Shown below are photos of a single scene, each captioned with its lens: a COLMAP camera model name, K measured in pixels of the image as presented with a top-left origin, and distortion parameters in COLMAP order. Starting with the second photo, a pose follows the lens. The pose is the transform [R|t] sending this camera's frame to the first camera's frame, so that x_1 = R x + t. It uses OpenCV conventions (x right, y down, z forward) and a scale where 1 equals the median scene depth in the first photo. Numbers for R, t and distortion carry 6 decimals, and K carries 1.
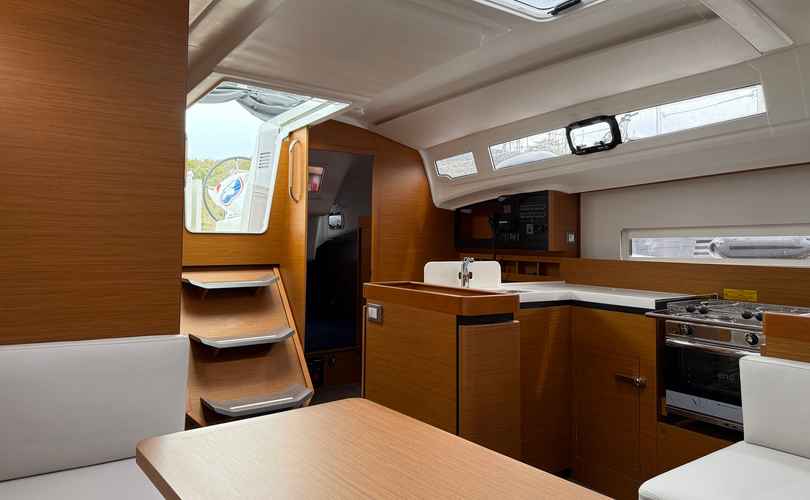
lens RADIAL K [[554.8, 0, 401.6], [0, 554.8, 216.2], [0, 0, 1]] dist [0.005386, -0.001946]
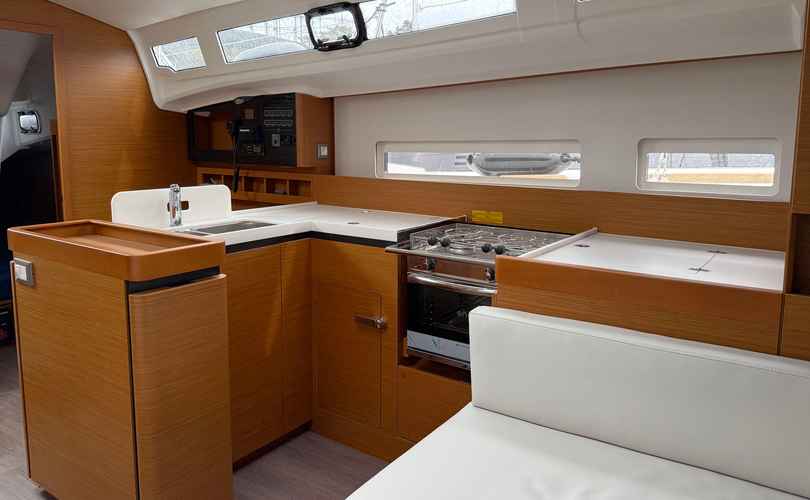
lens RADIAL K [[580.9, 0, 413.2], [0, 580.9, 216.5], [0, 0, 1]] dist [0.108105, -0.158465]
pose [[0.929091, -0.055282, 0.365696, 0.104328], [-0.011574, 0.983936, 0.178145, -0.024314], [-0.369670, -0.169745, 0.913527, 0.116613]]
